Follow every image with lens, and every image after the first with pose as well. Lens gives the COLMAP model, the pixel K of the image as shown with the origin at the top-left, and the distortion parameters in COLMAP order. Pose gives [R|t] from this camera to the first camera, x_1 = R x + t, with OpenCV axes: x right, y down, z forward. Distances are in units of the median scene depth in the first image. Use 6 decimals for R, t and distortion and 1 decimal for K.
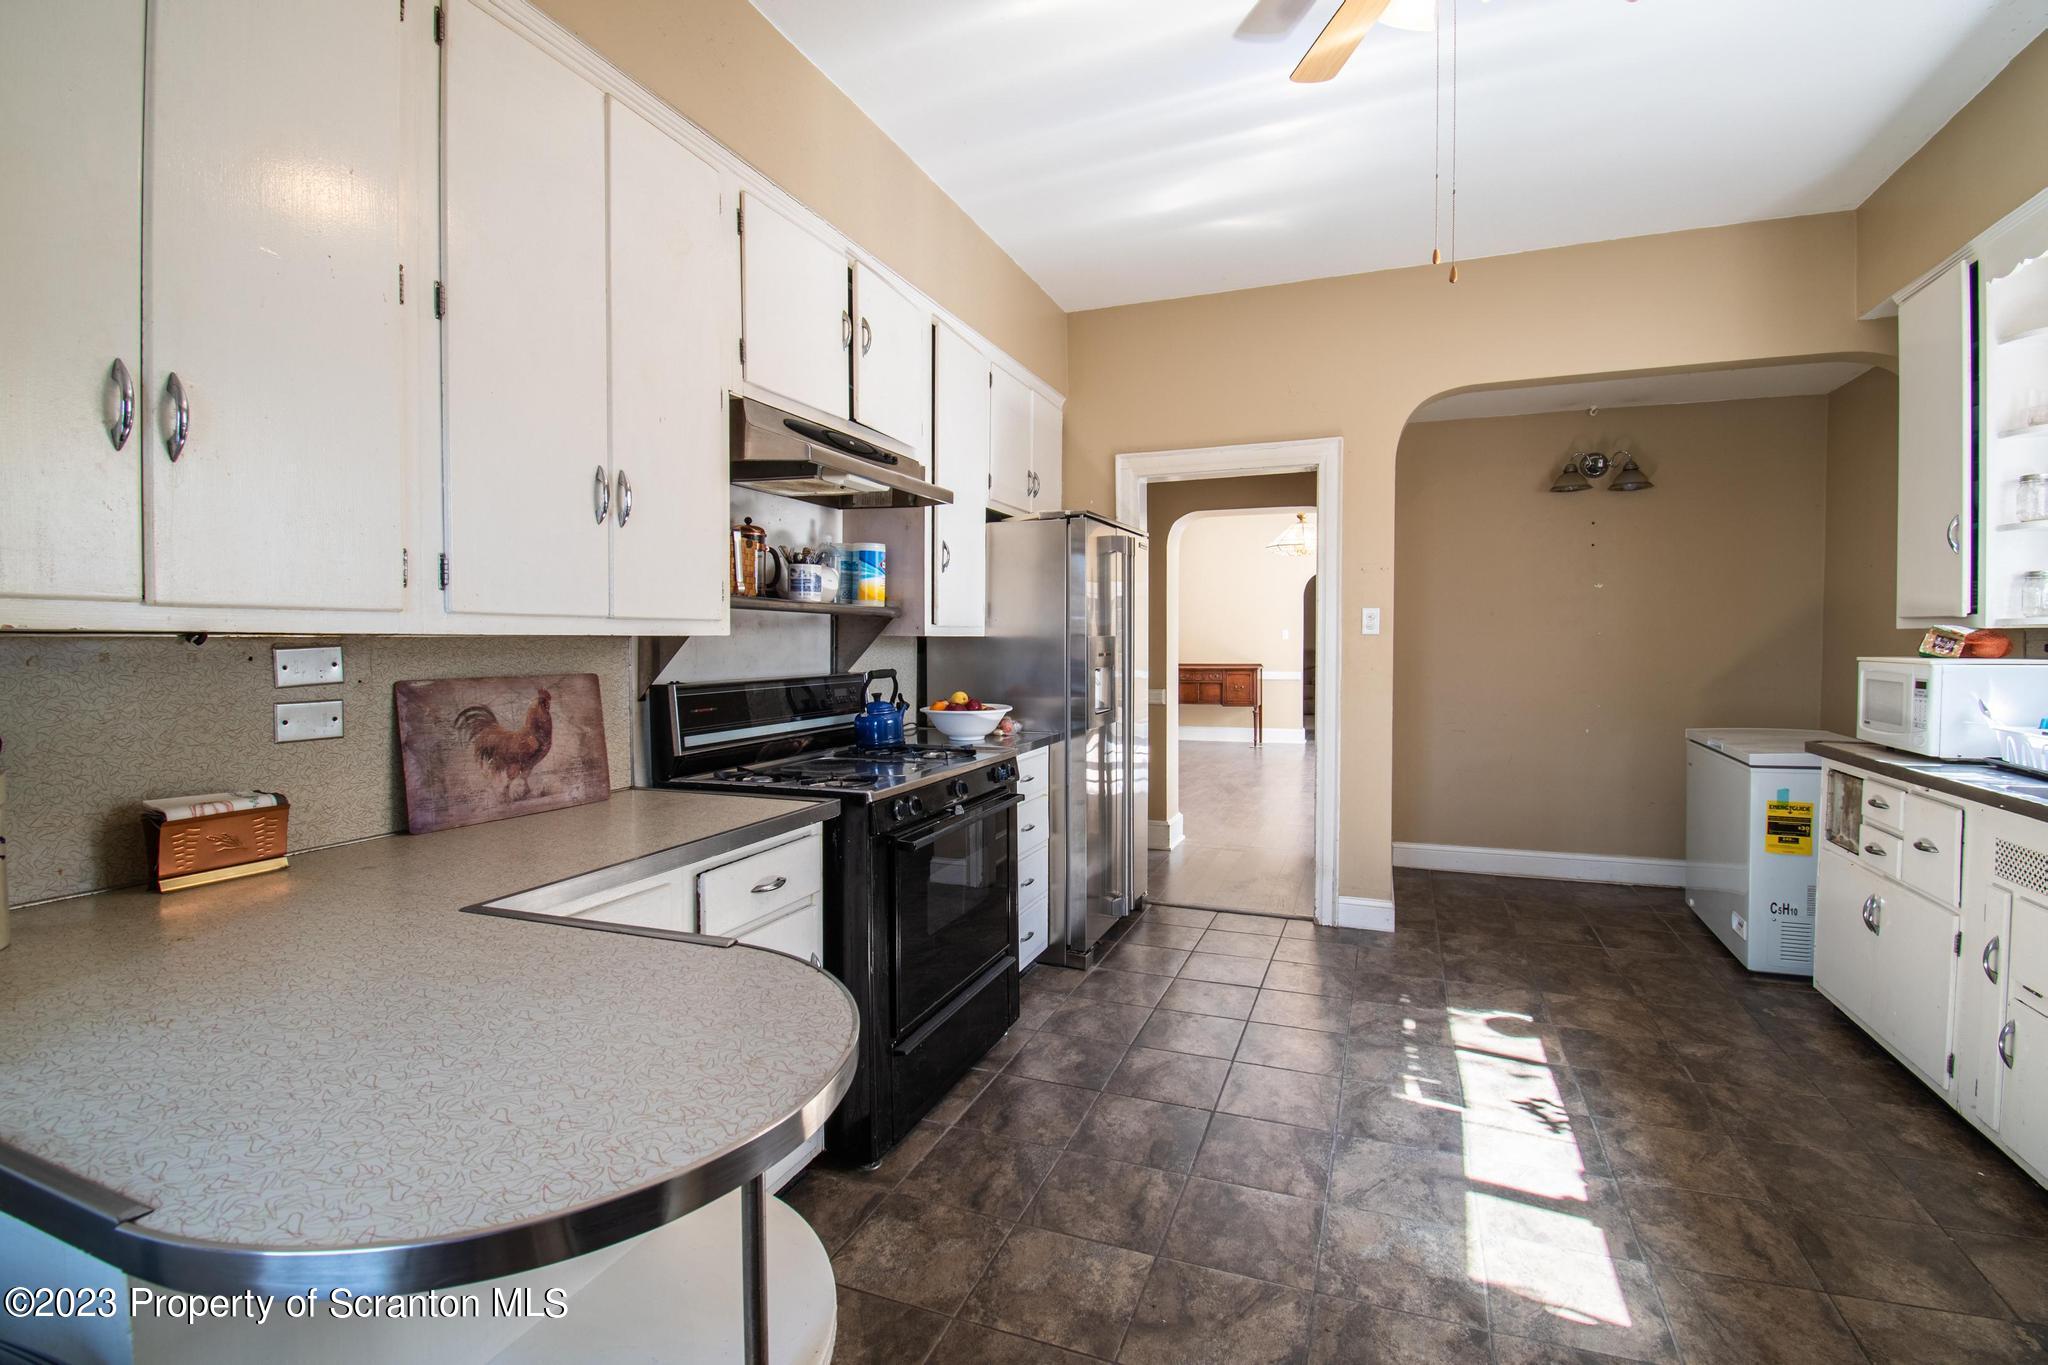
lens RADIAL K [[927.7, 0, 1019.7], [0, 927.7, 668.6], [0, 0, 1]] dist [-0.001892, -0.005062]
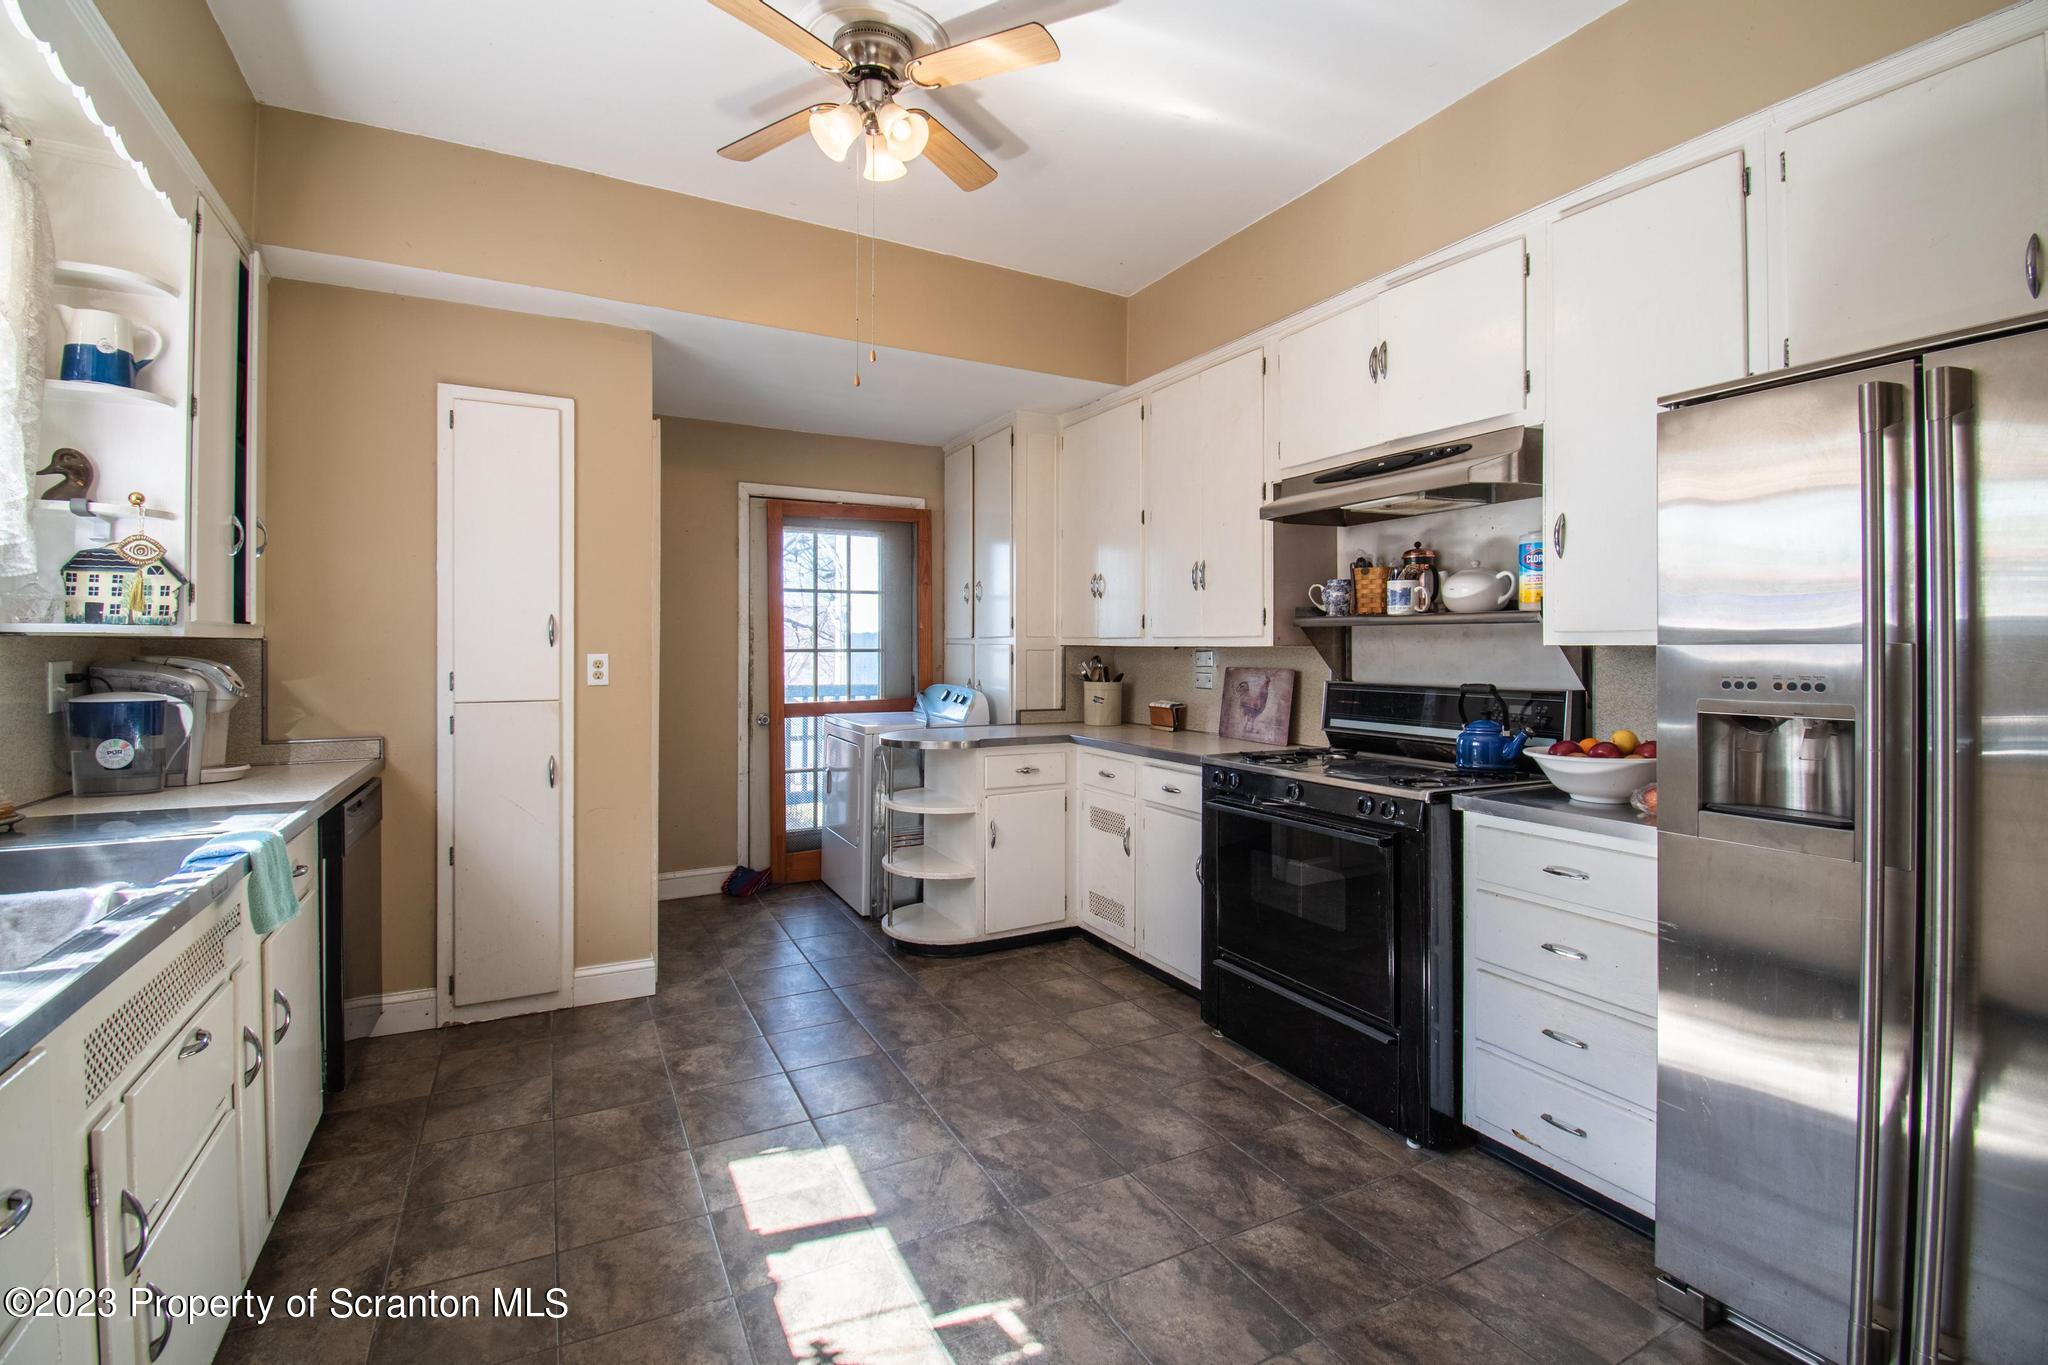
lens RADIAL K [[927.7, 0, 1020.5], [0, 927.7, 647.7], [0, 0, 1]] dist [-0.001892, -0.005062]
pose [[-0.653570, 0.000561, -0.756866, 1.146654], [-0.025628, 0.999410, 0.022871, -0.061192], [0.756432, 0.034345, -0.653170, 1.779827]]
